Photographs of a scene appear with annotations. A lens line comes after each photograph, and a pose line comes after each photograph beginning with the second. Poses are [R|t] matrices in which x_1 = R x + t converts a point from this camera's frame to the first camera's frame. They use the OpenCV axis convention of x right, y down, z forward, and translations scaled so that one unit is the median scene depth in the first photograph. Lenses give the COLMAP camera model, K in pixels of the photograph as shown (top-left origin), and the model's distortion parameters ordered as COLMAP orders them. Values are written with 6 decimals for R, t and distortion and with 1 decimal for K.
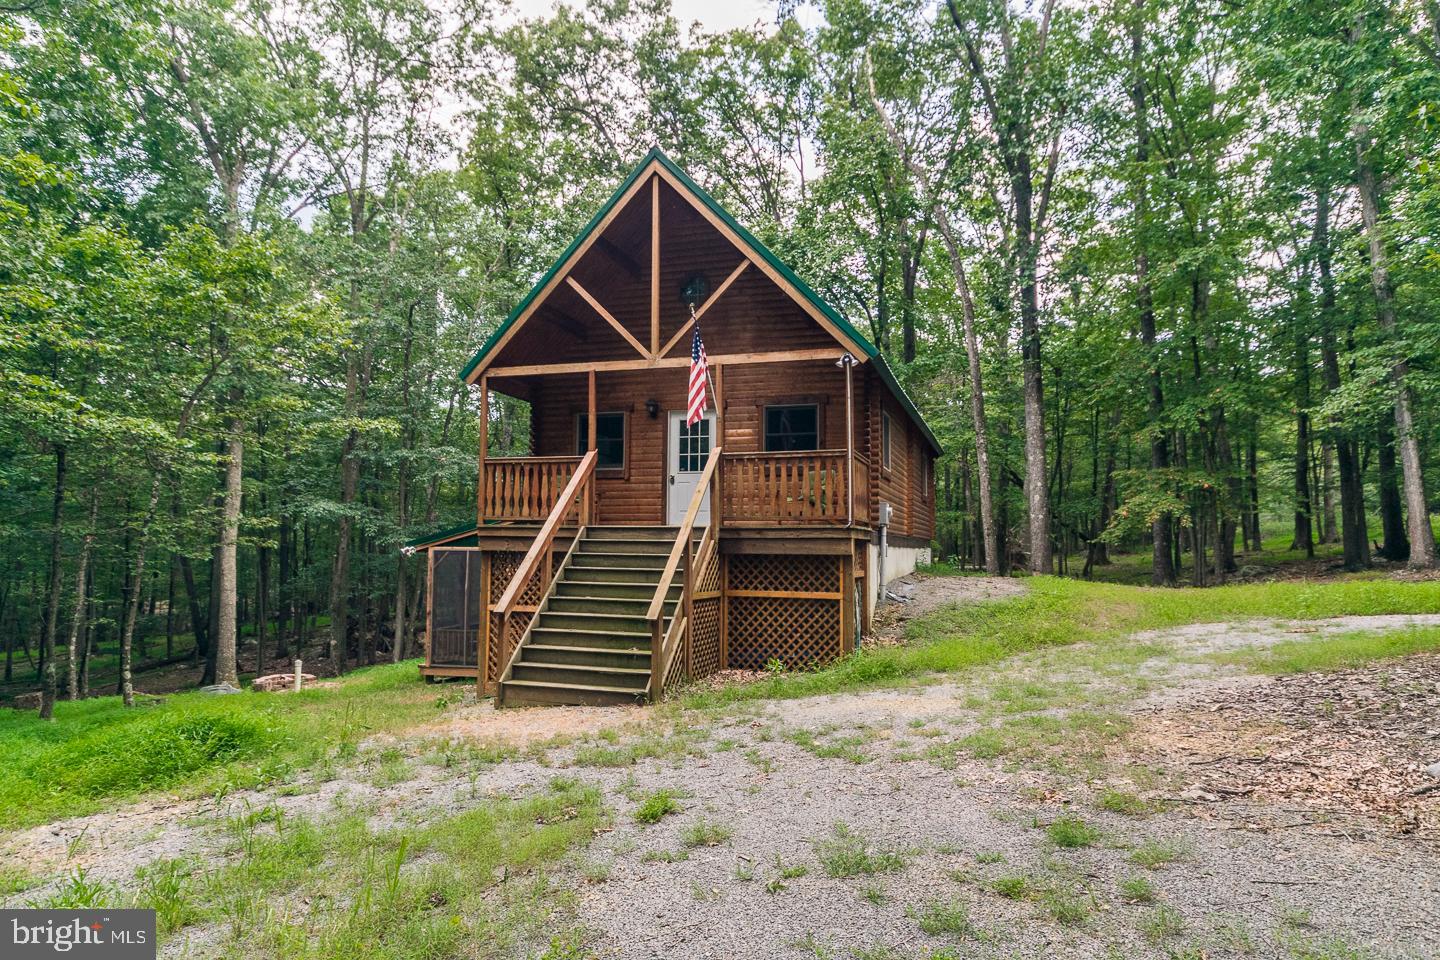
lens RADIAL K [[909.2, 0, 720.0], [0, 909.2, 480.0], [0, 0, 1]] dist [0.004989, 0.000388]
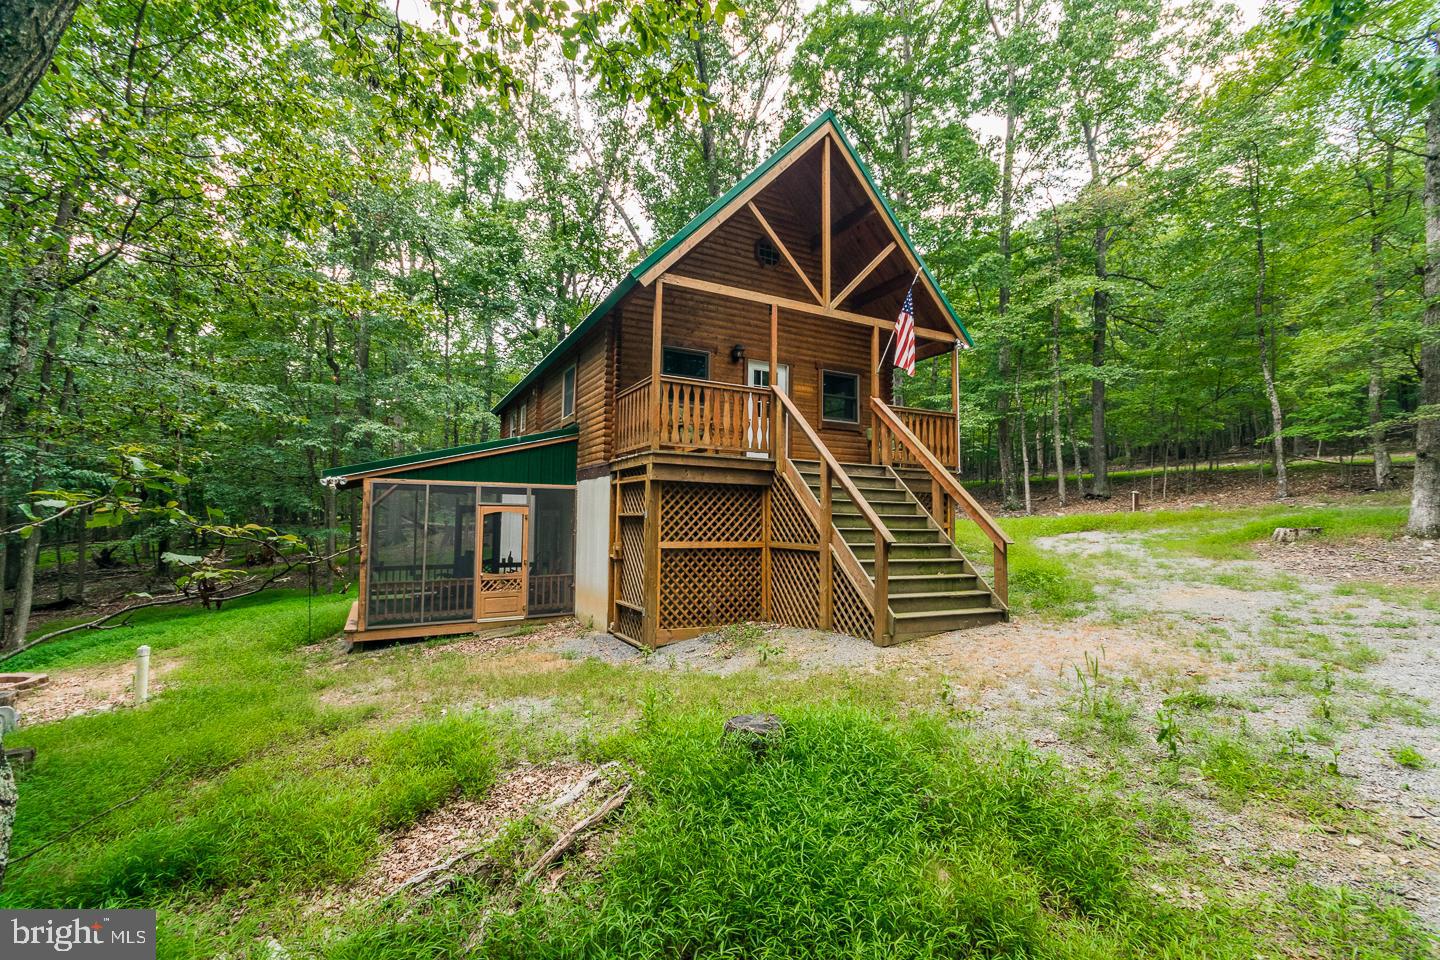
lens RADIAL K [[620.4, 0, 720.0], [0, 620.4, 480.0], [0, 0, 1]] dist [-0.000488, -0.000057]
pose [[0.702595, 0.047307, 0.710015, -0.658391], [-0.064002, 0.997945, -0.003157, 0.077943], [-0.708705, -0.043224, 0.704179, 0.555136]]
